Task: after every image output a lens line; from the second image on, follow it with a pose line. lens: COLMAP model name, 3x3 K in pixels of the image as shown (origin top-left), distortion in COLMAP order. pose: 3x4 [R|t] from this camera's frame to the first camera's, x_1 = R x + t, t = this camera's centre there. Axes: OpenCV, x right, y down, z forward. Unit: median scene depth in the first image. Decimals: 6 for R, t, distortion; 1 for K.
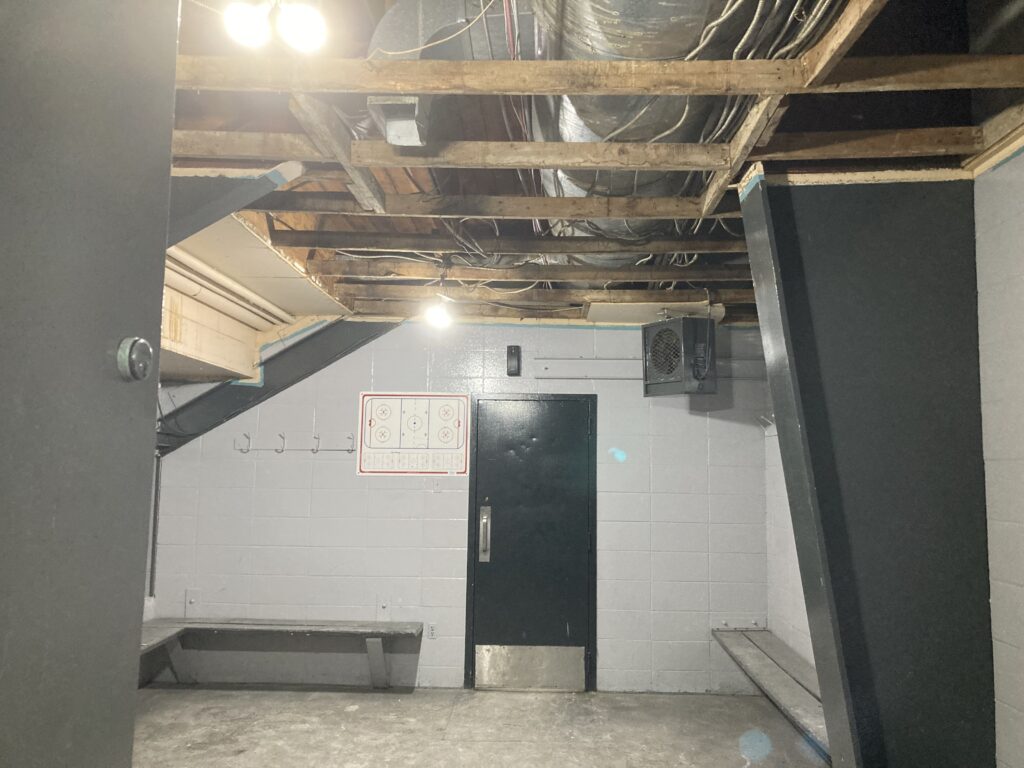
lens RADIAL K [[827.8, 0, 518.0], [0, 827.8, 389.0], [0, 0, 1]] dist [0.019076, -0.009961]
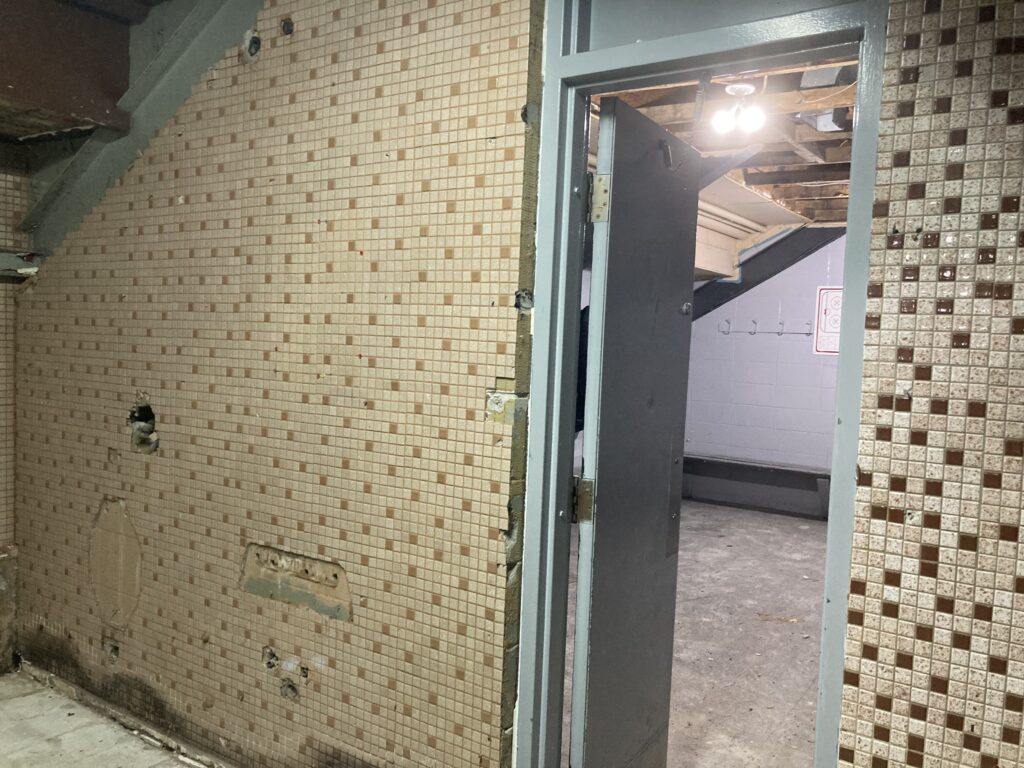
lens RADIAL K [[827.8, 0, 516.1], [0, 827.8, 389.5], [0, 0, 1]] dist [0.019076, -0.009961]
pose [[0.842664, 0.049824, -0.536130, 0.107480], [0.025776, 0.990835, 0.132596, -0.020587], [0.537823, -0.125553, 0.833656, -0.311025]]
